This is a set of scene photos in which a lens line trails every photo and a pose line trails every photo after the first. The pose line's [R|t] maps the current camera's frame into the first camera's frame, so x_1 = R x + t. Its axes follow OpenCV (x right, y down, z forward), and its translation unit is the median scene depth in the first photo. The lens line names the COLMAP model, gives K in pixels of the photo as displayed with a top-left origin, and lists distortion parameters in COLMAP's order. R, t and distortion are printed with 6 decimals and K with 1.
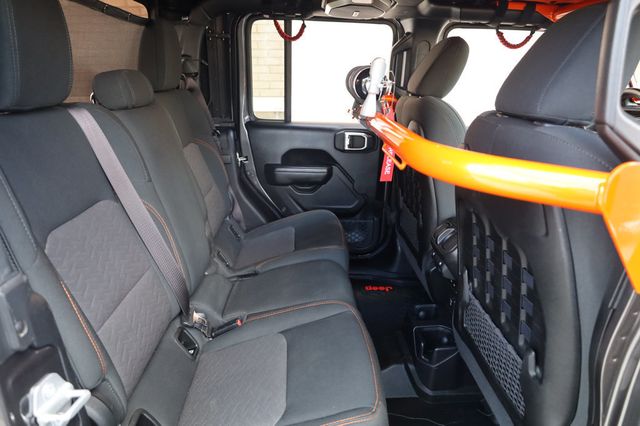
lens RADIAL K [[446.4, 0, 323.2], [0, 446.4, 213.6], [0, 0, 1]] dist [-0.008091, 0.009516]
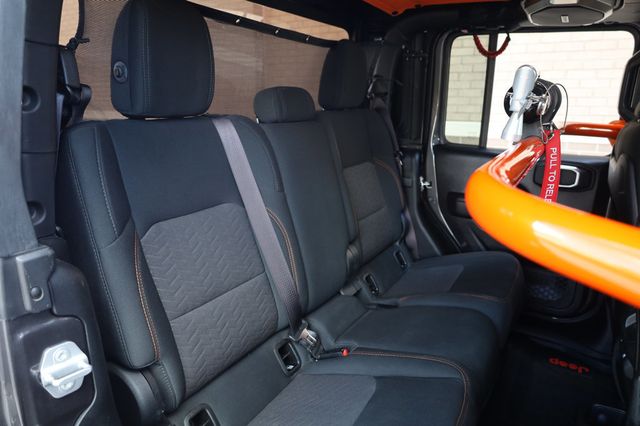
lens RADIAL K [[446.4, 0, 318.7], [0, 446.4, 212.4], [0, 0, 1]] dist [-0.008091, 0.009516]
pose [[0.843229, 0.134191, -0.520536, 0.142484], [-0.164310, 0.986337, -0.011899, -0.016659], [0.511827, 0.095563, 0.853757, 0.099807]]
